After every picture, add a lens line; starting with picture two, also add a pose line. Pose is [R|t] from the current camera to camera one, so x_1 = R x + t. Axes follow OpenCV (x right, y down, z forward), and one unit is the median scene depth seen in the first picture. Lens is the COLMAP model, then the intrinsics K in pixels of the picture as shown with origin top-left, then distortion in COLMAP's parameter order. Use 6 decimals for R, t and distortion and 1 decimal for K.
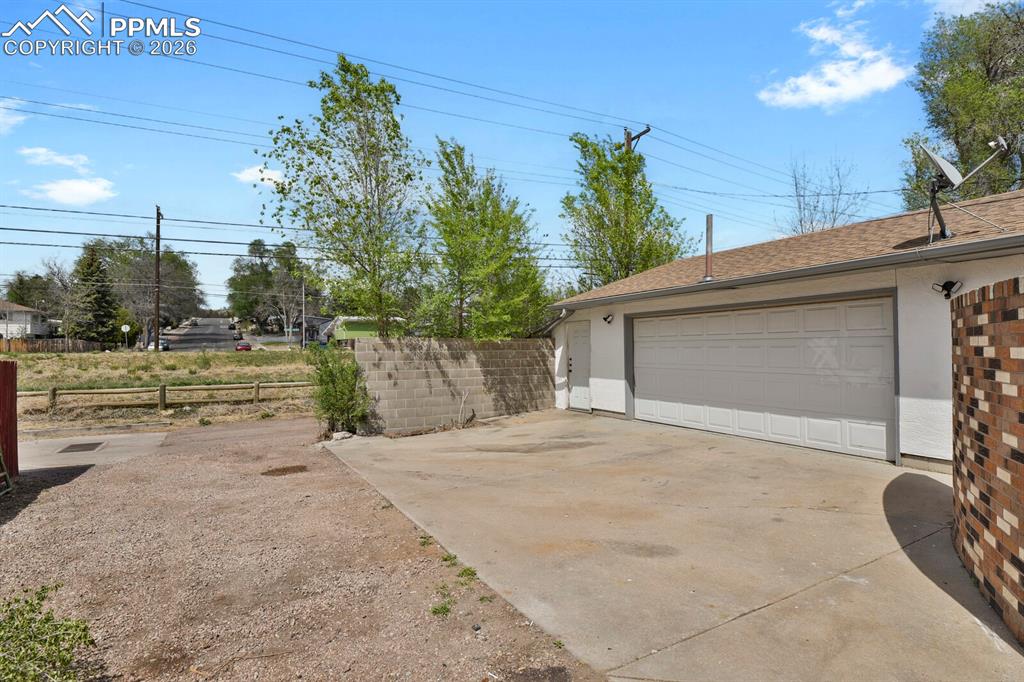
lens RADIAL K [[499.4, 0, 518.0], [0, 499.4, 342.3], [0, 0, 1]] dist [-0.026576, -0.001945]
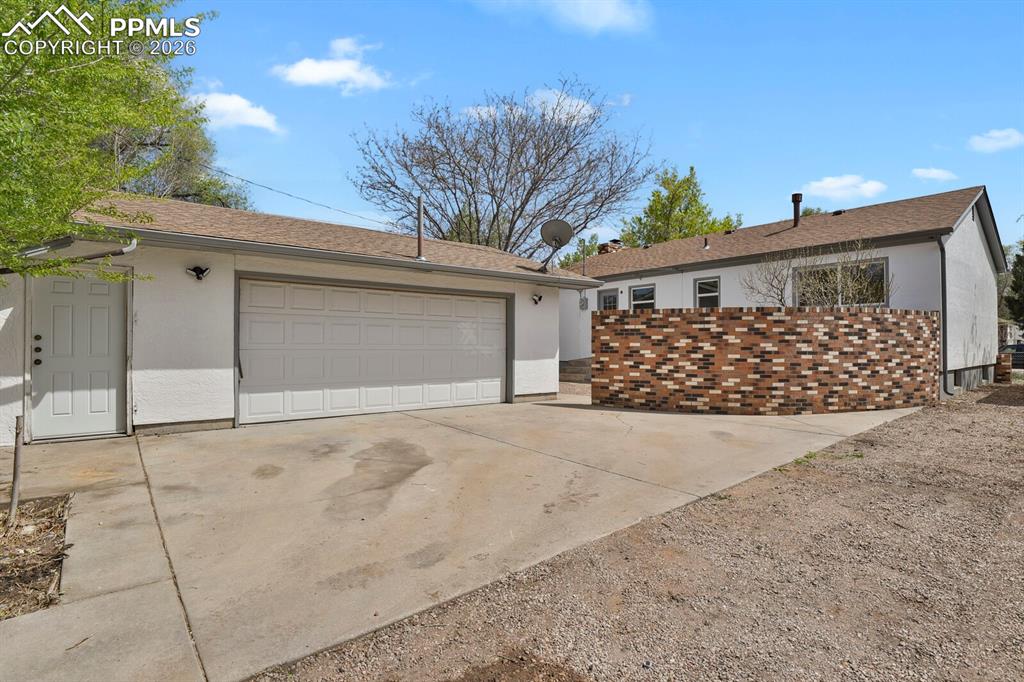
lens RADIAL K [[499.4, 0, 518.0], [0, 499.4, 342.3], [0, 0, 1]] dist [-0.026576, -0.001945]
pose [[-0.165097, 0.021629, 0.986040, -0.758096], [-0.012543, 0.999633, -0.024027, 0.078003], [-0.986198, -0.016334, -0.164765, 1.100769]]
